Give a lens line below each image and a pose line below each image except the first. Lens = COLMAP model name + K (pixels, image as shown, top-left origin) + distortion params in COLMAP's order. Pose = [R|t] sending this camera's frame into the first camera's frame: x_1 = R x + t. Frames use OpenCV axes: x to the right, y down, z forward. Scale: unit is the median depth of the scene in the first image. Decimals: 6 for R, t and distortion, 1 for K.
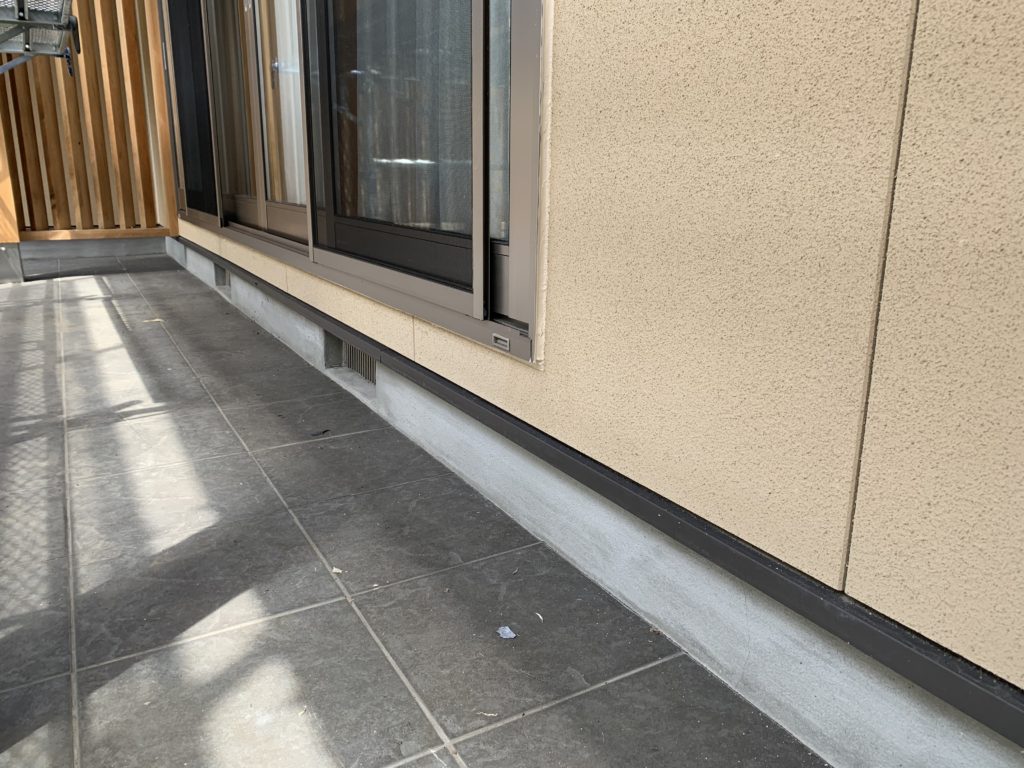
lens RADIAL K [[787.7, 0, 498.4], [0, 787.7, 384.8], [0, 0, 1]] dist [0.025692, -0.034245]
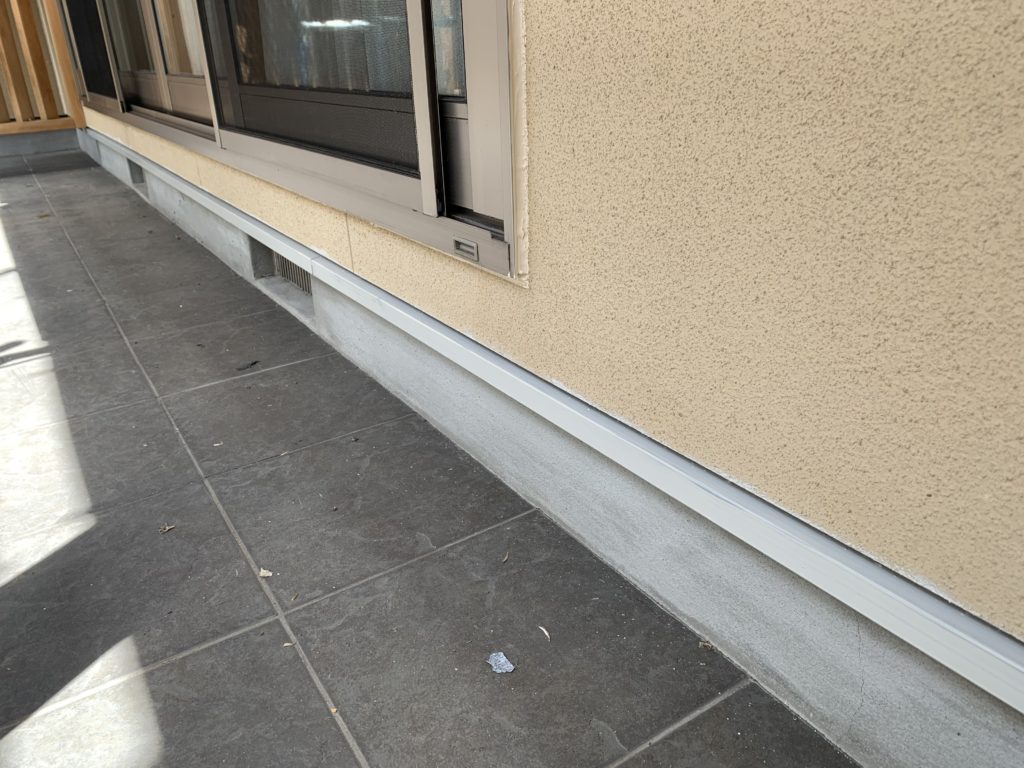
lens RADIAL K [[787.7, 0, 498.4], [0, 787.7, 384.8], [0, 0, 1]] dist [0.025692, -0.034245]
pose [[0.997063, -0.068882, 0.033478, 0.001122], [0.063123, 0.986653, 0.150107, -0.037993], [-0.043371, -0.147553, 0.988103, 0.286488]]
